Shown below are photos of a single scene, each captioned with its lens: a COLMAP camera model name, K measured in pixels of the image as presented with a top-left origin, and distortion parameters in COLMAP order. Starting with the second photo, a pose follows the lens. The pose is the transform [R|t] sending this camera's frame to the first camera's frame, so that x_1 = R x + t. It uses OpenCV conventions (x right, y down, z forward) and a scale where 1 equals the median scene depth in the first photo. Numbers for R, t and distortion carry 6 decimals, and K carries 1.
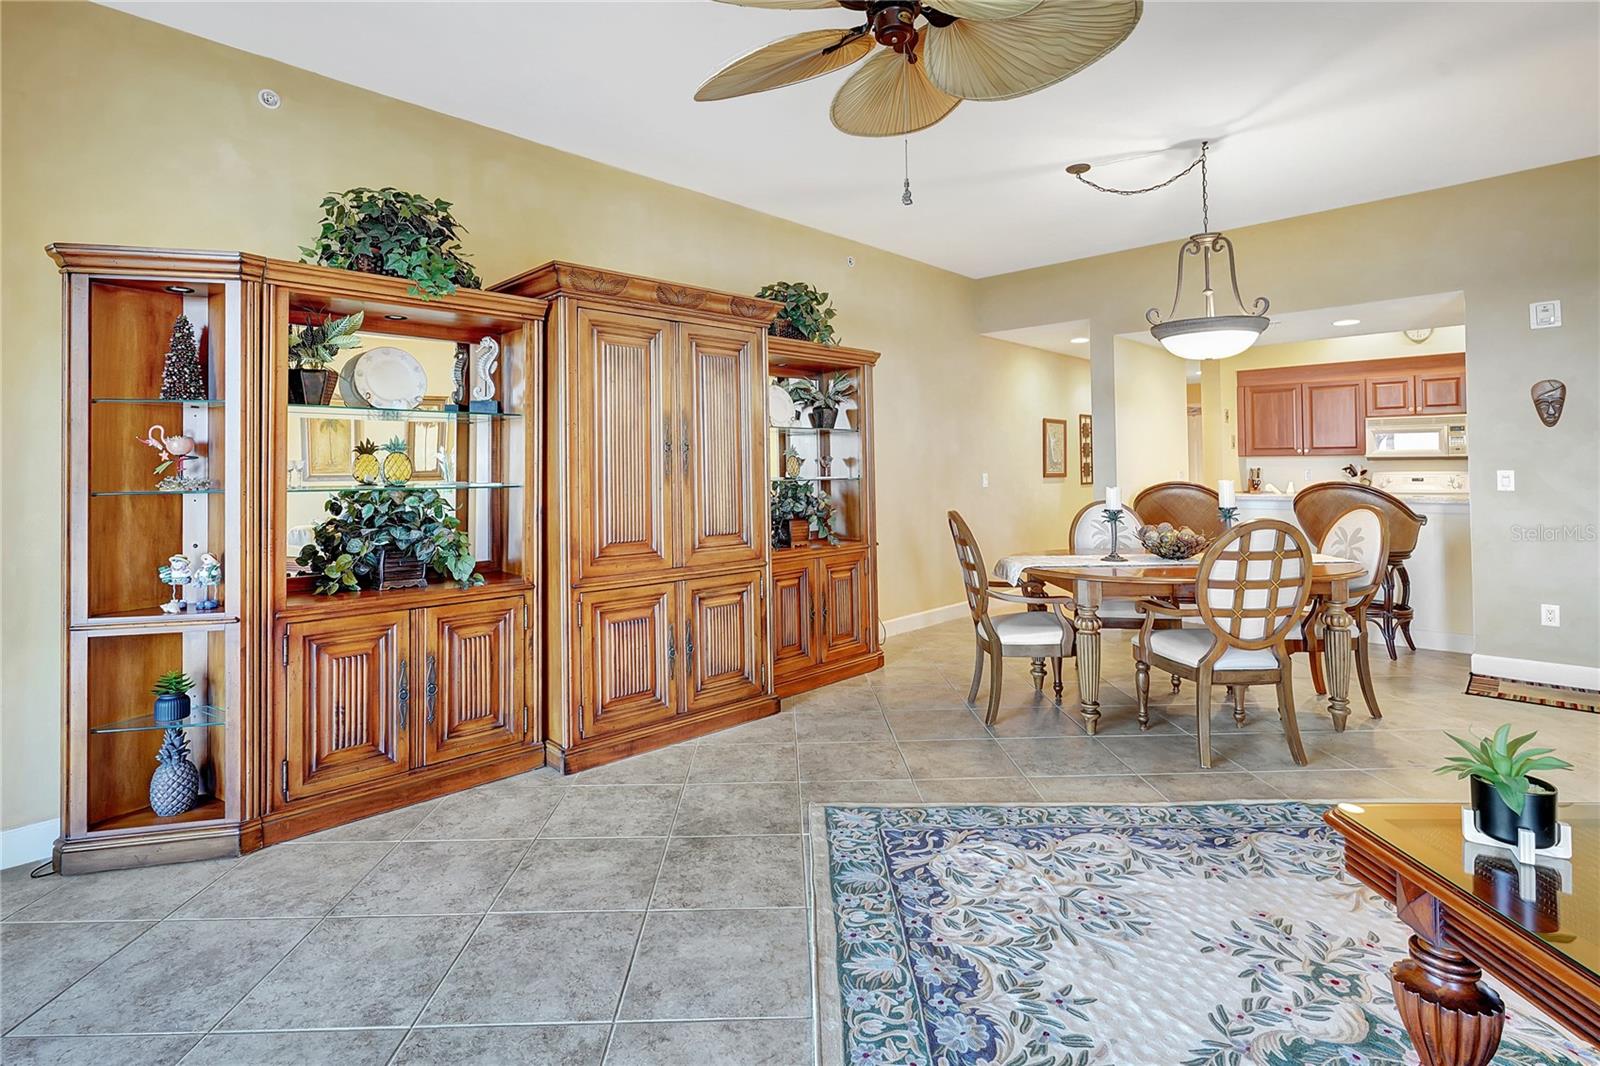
lens RADIAL K [[799.0, 0, 797.4], [0, 799.0, 445.7], [0, 0, 1]] dist [-0.005549, 0.001157]
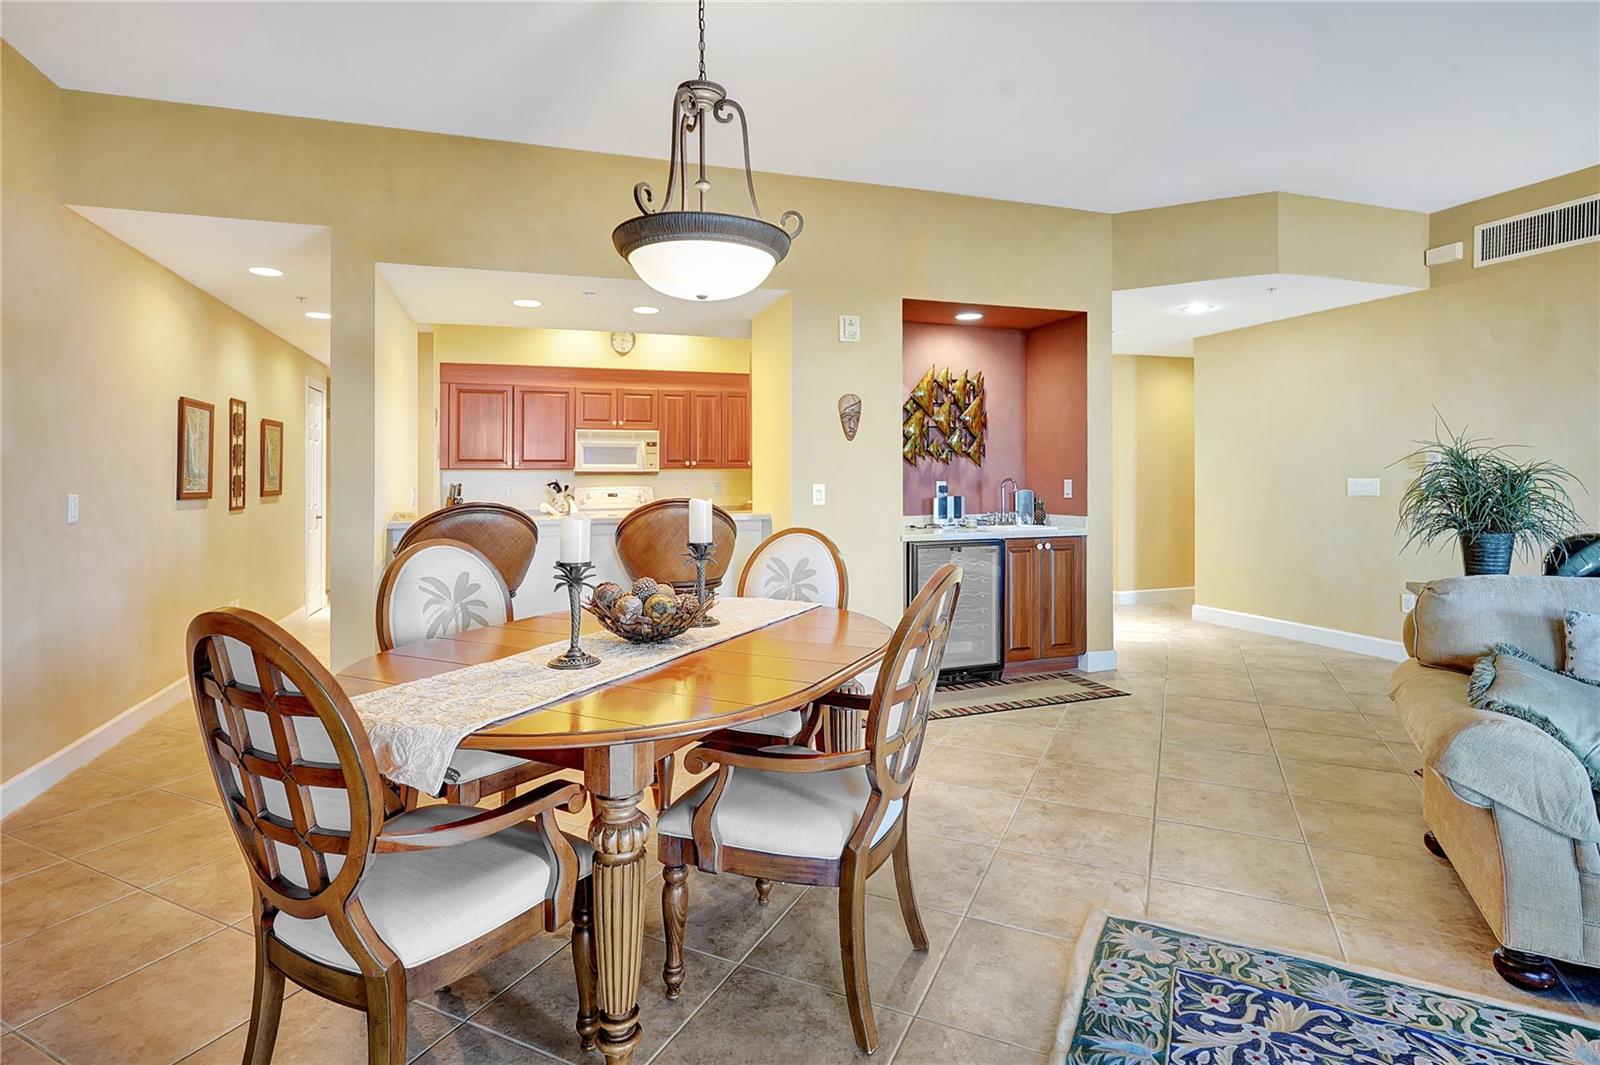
lens RADIAL K [[799.0, 0, 780.9], [0, 799.0, 474.9], [0, 0, 1]] dist [-0.005549, 0.001157]
pose [[0.475252, 0.008363, 0.879810, 0.021270], [-0.021252, 0.999772, 0.001976, 0.026873], [-0.879593, -0.019637, 0.475322, 0.816190]]
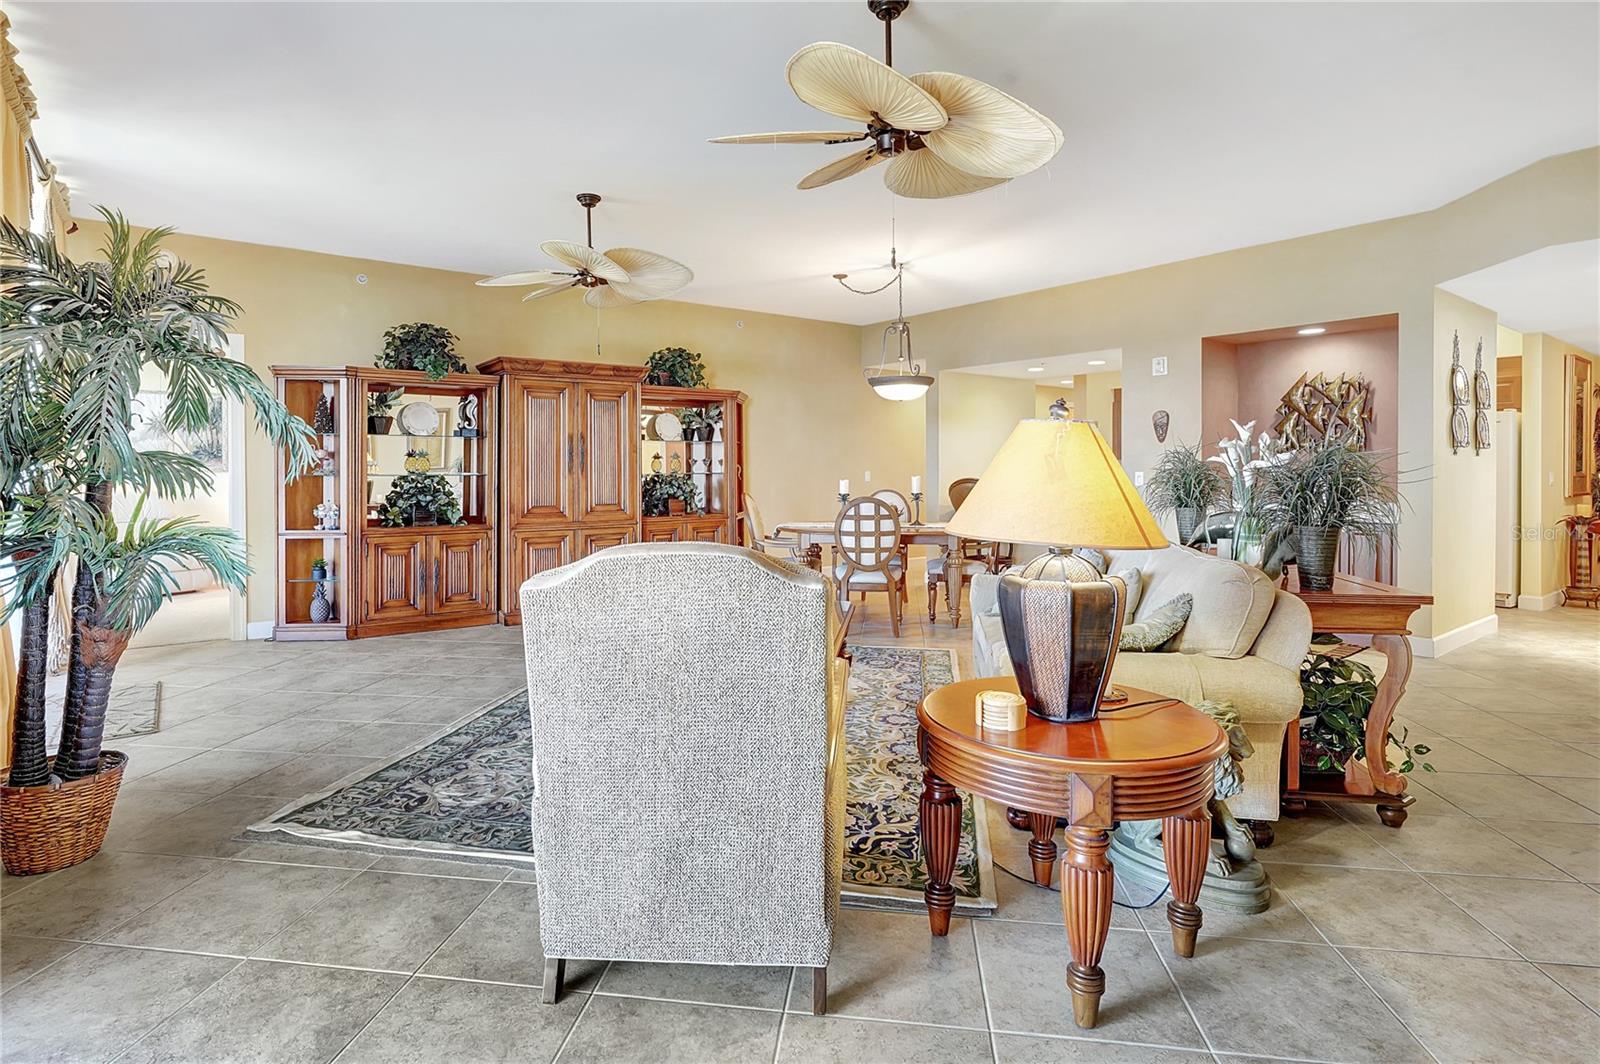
lens RADIAL K [[799.0, 0, 770.4], [0, 799.0, 454.5], [0, 0, 1]] dist [-0.005549, 0.001157]
pose [[0.986504, 0.005097, -0.163660, 0.650961], [-0.002683, 0.999884, 0.014963, -0.028426], [0.163718, -0.014322, 0.986403, -0.780930]]
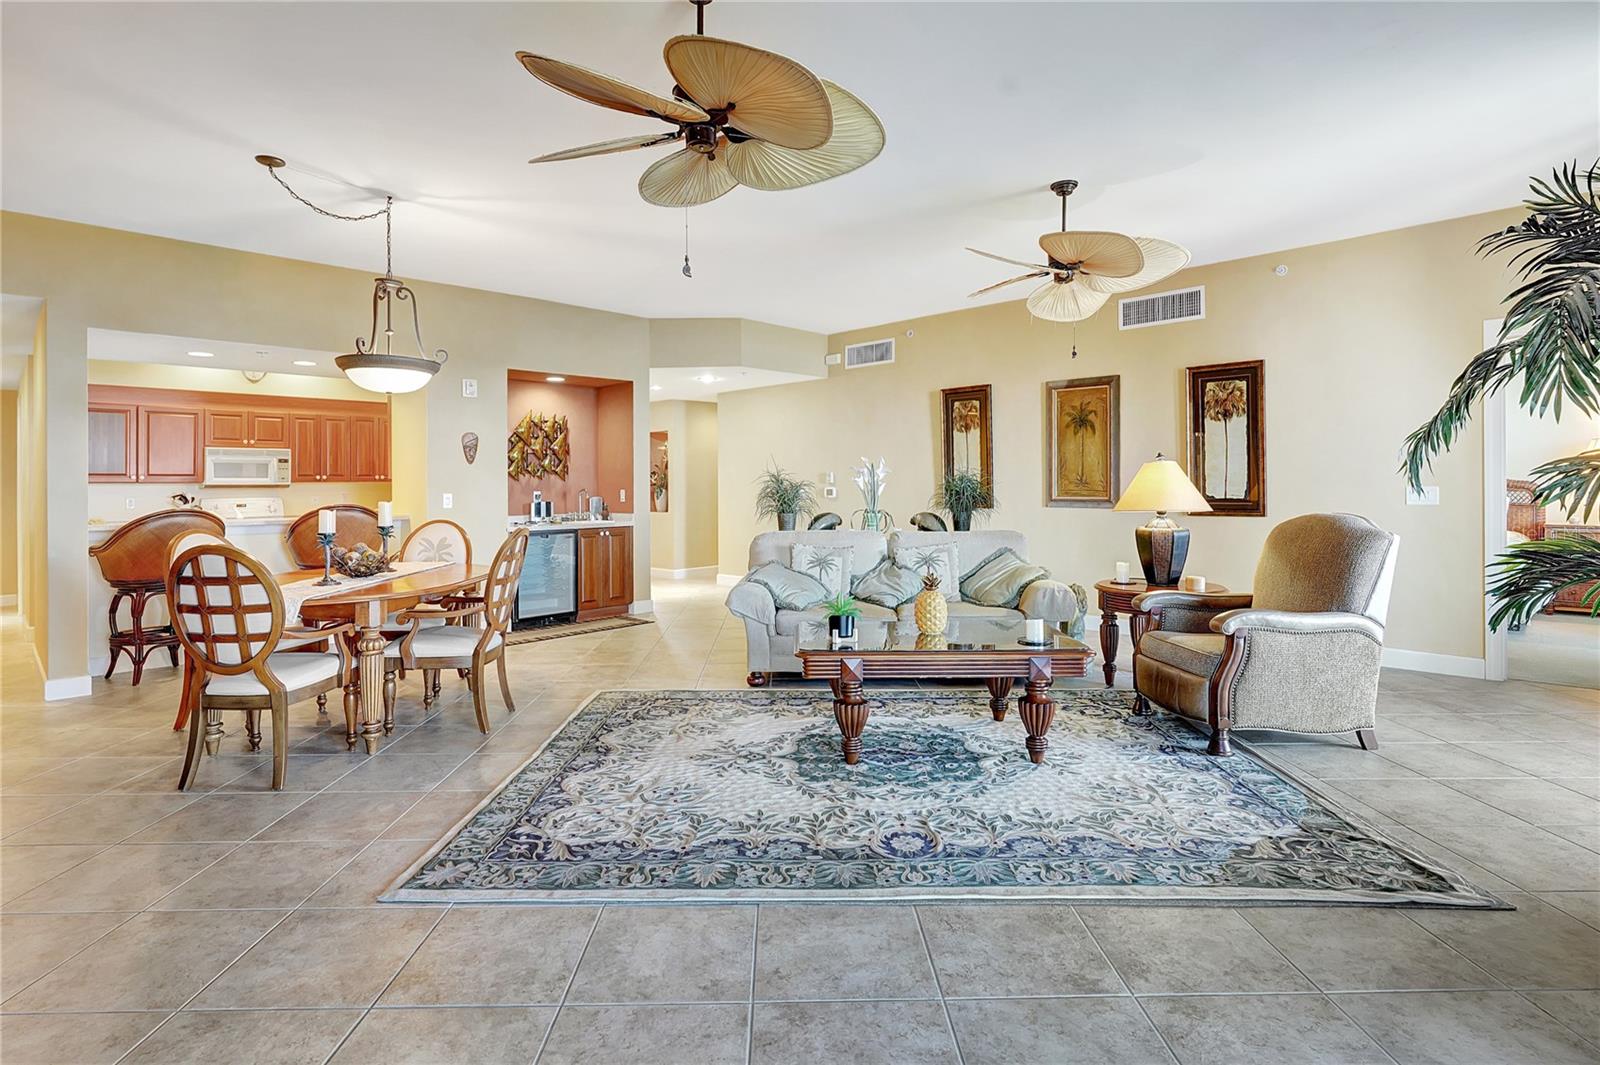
lens RADIAL K [[799.0, 0, 781.1], [0, 799.0, 485.5], [0, 0, 1]] dist [-0.005549, 0.001157]
pose [[0.026132, 0.007089, 0.999633, -0.717882], [-0.017222, 0.999830, -0.006640, 0.022187], [-0.999510, -0.017043, 0.026250, 0.522699]]
